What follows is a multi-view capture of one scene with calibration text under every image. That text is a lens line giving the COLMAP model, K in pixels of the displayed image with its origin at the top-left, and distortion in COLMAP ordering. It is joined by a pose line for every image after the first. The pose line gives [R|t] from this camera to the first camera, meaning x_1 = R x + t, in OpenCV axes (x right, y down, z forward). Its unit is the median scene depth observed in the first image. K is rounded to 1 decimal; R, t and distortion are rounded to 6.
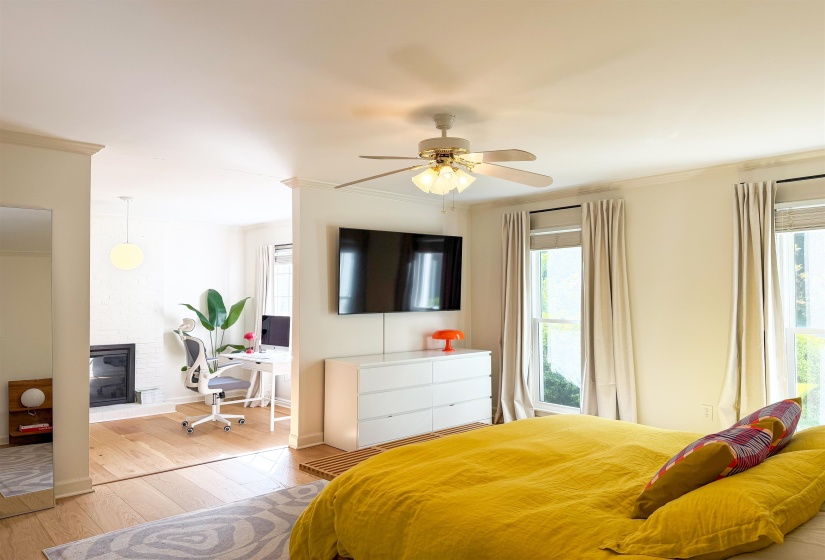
lens RADIAL K [[422.3, 0, 413.5], [0, 422.3, 286.2], [0, 0, 1]] dist [0.000134, 0.002201]
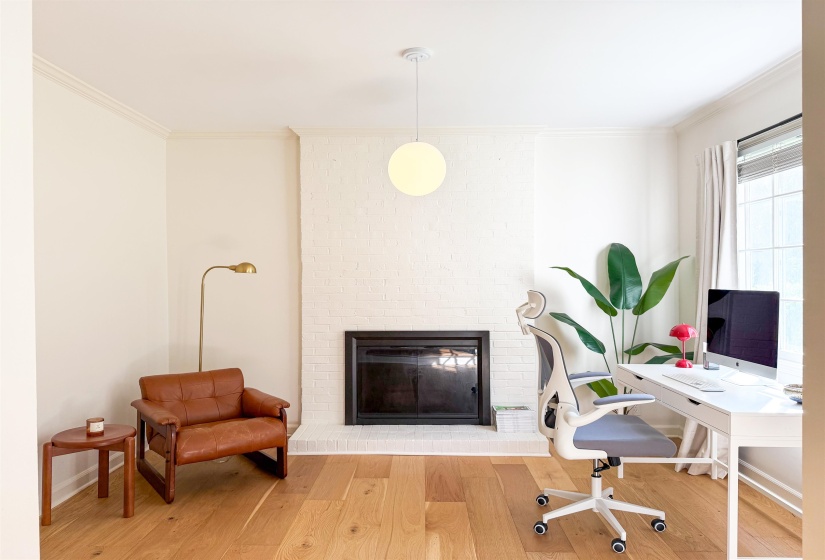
lens RADIAL K [[575.9, 0, 408.2], [0, 575.9, 280.5], [0, 0, 1]] dist [0.095676, -0.139038]
pose [[0.668265, 0.001654, -0.743921, -0.093433], [0.031139, 0.999059, 0.030194, 0.027509], [0.743271, -0.043343, 0.667585, 0.301464]]
